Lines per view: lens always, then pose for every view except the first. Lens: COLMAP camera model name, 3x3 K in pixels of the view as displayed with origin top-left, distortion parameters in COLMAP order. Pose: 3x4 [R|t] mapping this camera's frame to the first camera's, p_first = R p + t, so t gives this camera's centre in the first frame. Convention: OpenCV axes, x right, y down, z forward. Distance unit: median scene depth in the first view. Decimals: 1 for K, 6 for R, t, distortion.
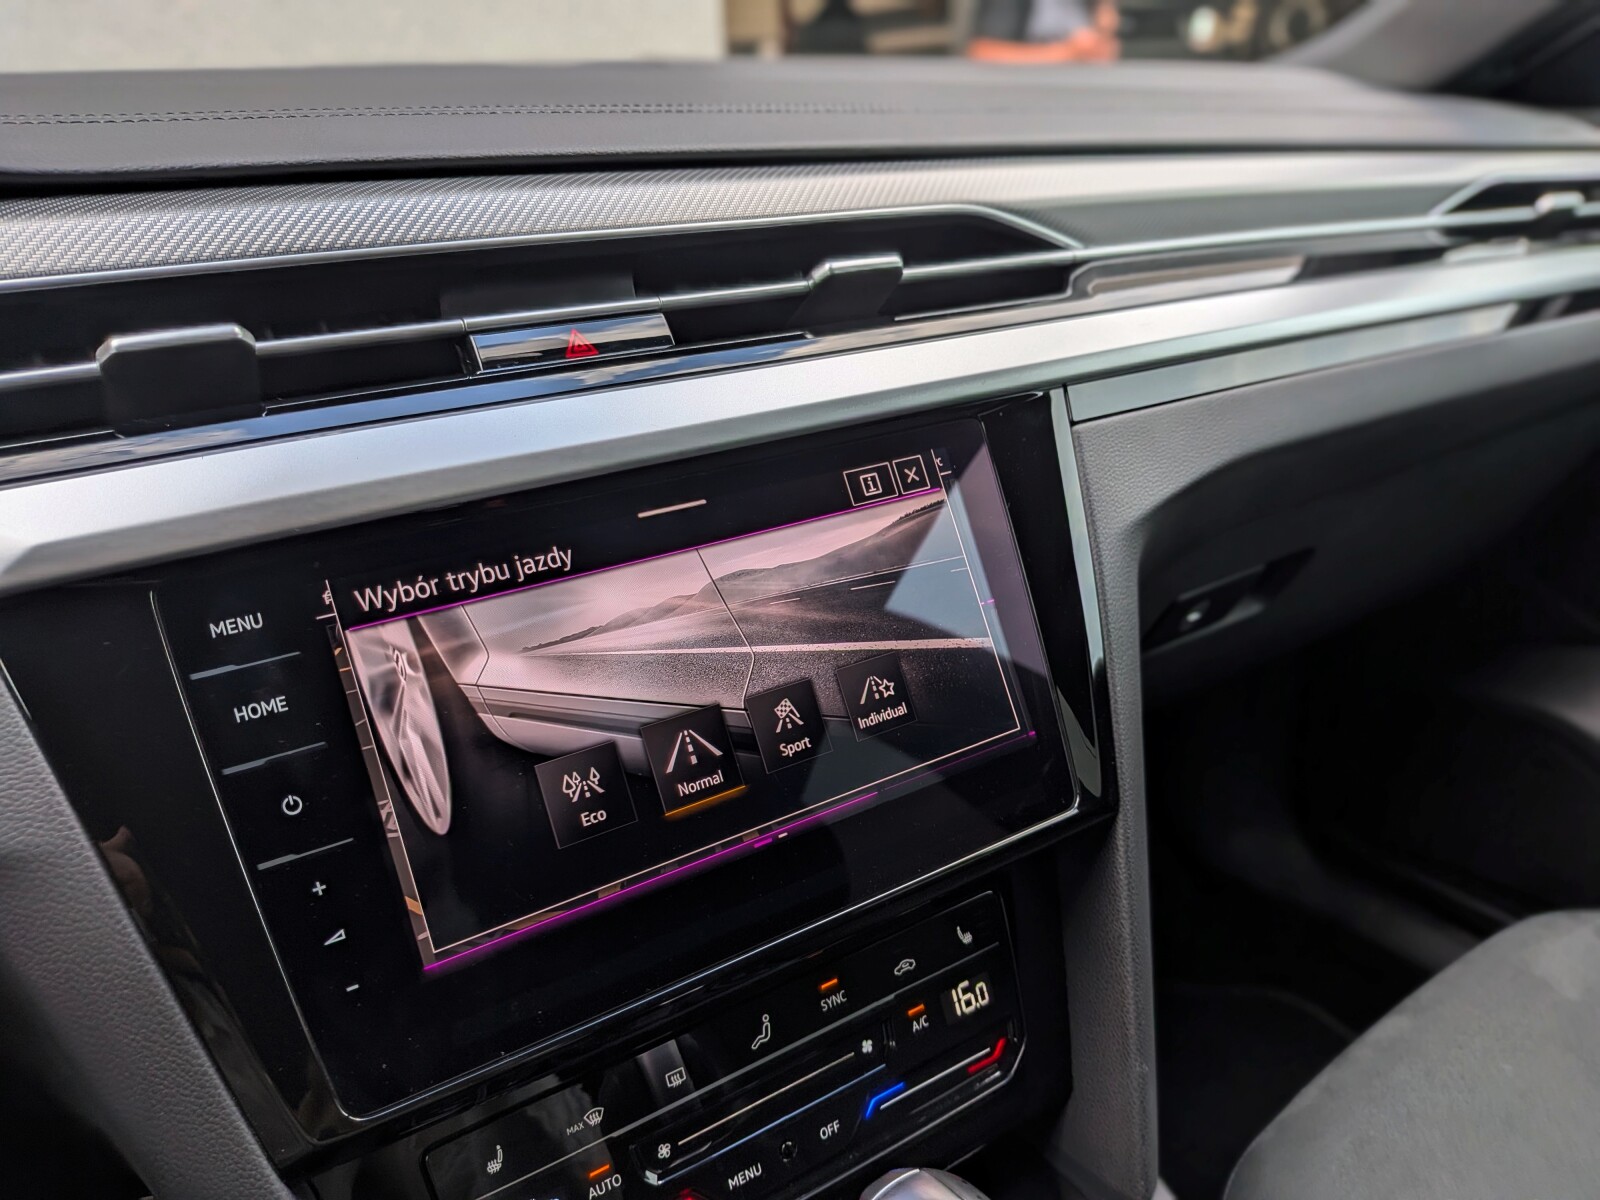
lens RADIAL K [[1162.2, 0, 782.8], [0, 1162.2, 616.0], [0, 0, 1]] dist [0.051540, -0.097533]
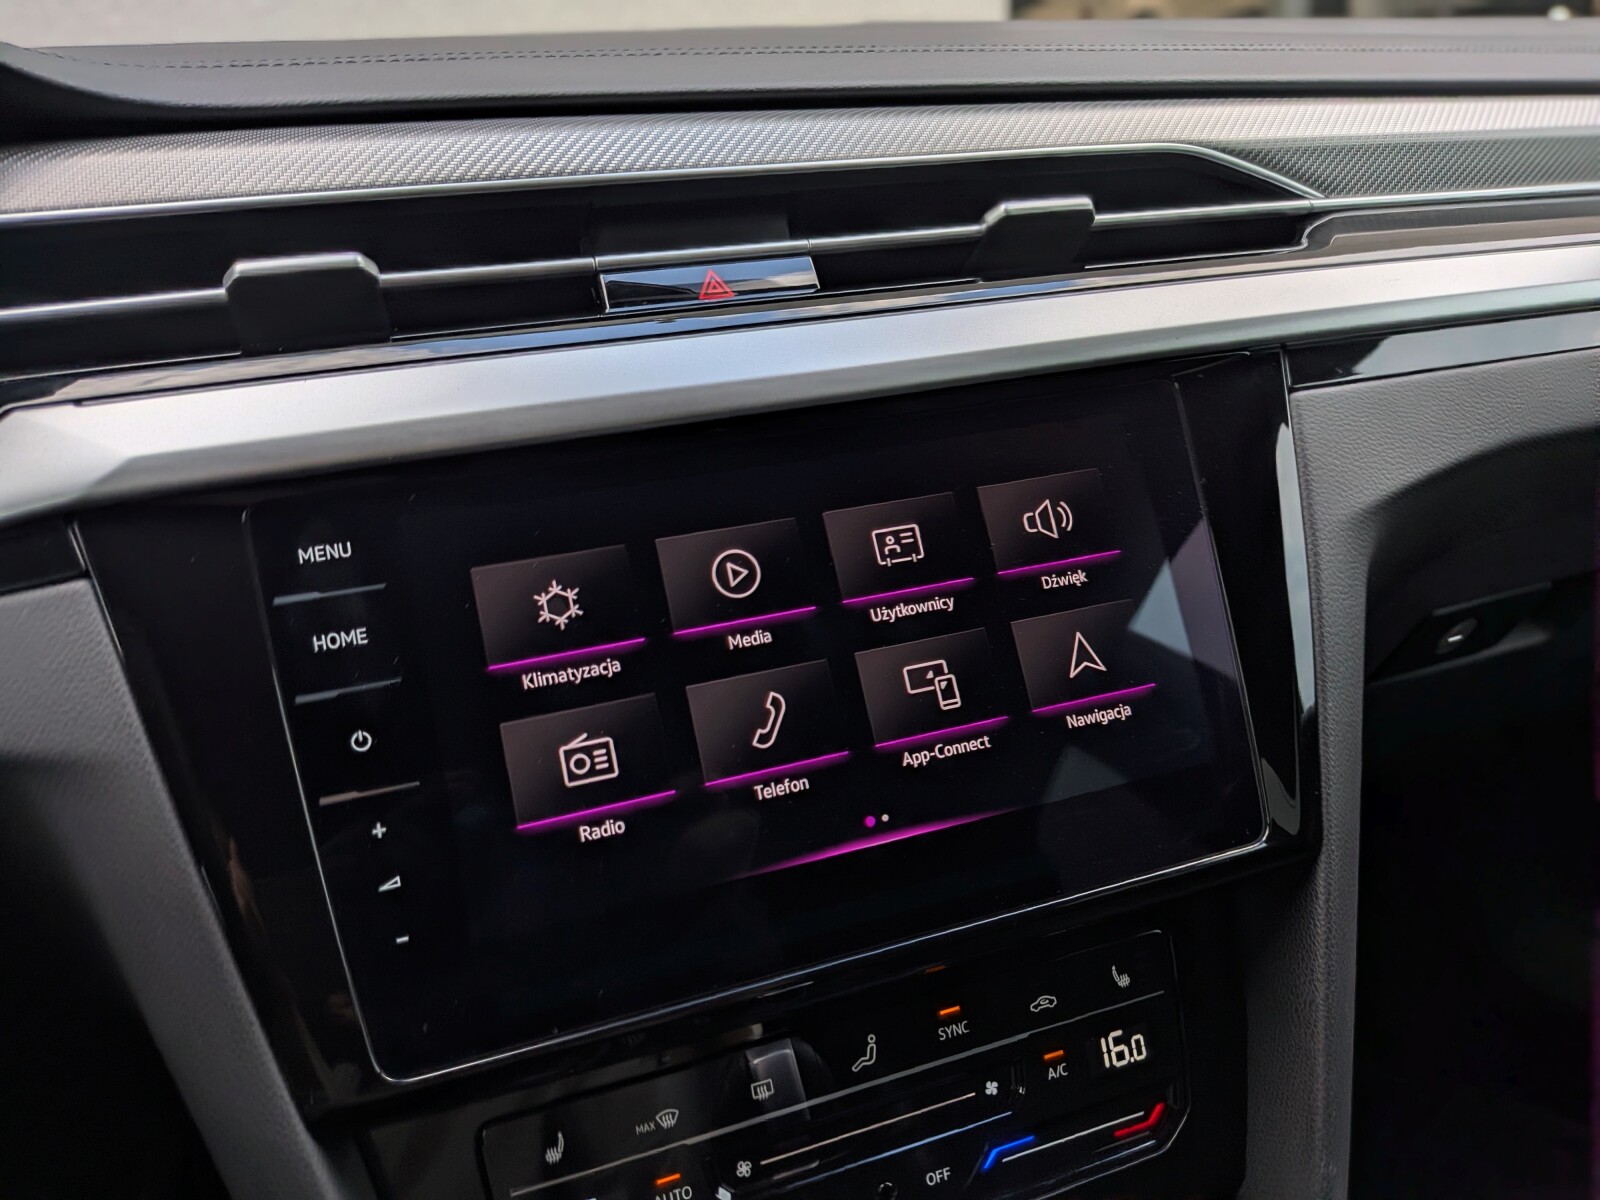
lens RADIAL K [[1162.2, 0, 790.3], [0, 1162.2, 601.0], [0, 0, 1]] dist [0.051540, -0.097533]
pose [[0.973892, 0.057672, -0.219566, 0.098428], [-0.064216, 0.997676, -0.022778, 0.034756], [0.217742, 0.036283, 0.975332, 0.102047]]
